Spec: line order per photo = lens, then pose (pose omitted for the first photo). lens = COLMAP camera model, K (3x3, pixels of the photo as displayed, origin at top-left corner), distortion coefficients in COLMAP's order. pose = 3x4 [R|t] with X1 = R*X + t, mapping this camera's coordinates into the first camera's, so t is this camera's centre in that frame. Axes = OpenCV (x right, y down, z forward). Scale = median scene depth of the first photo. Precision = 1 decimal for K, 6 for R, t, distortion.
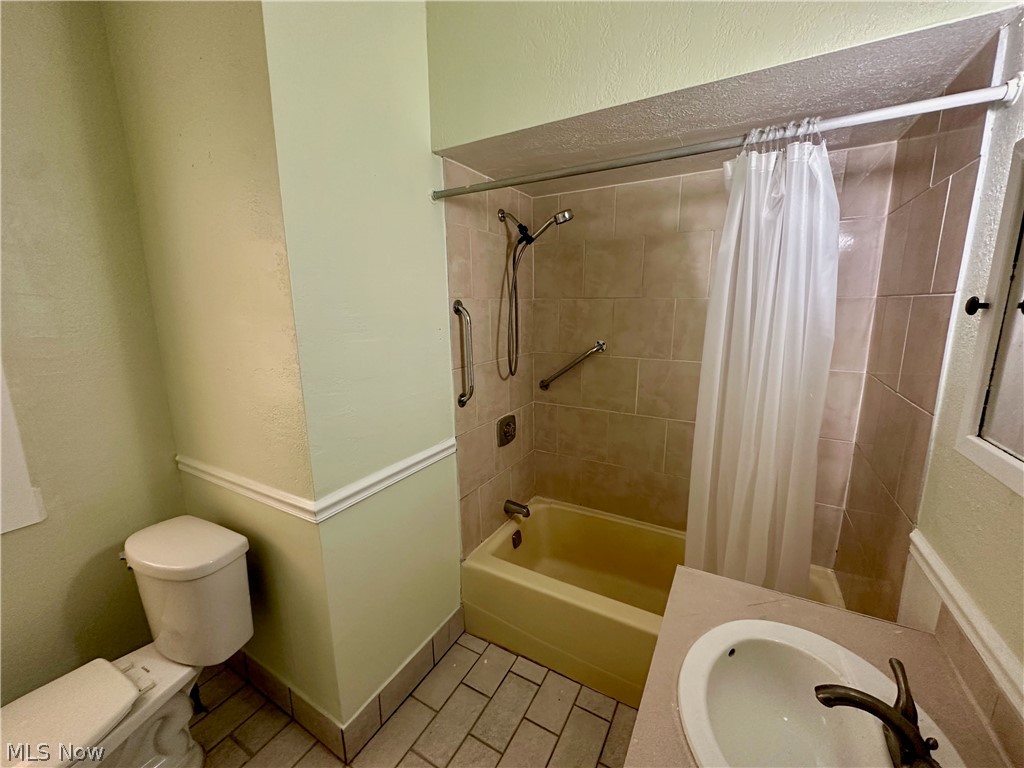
lens RADIAL K [[407.6, 0, 513.3], [0, 407.6, 383.0], [0, 0, 1]] dist [-0.002367, 0.000297]
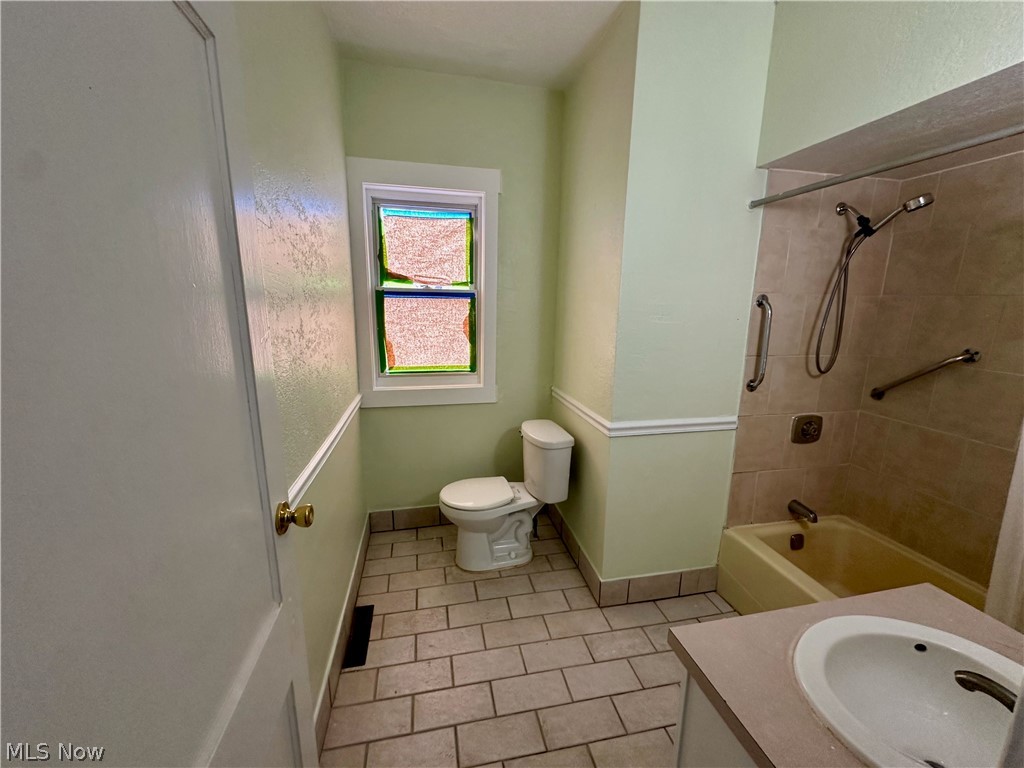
lens RADIAL K [[407.6, 0, 513.3], [0, 407.6, 383.0], [0, 0, 1]] dist [-0.002367, 0.000297]
pose [[0.664746, 0.168164, -0.727896, 0.244580], [-0.165970, 0.983230, 0.075582, 0.059058], [0.728400, 0.070566, 0.681509, -0.222523]]
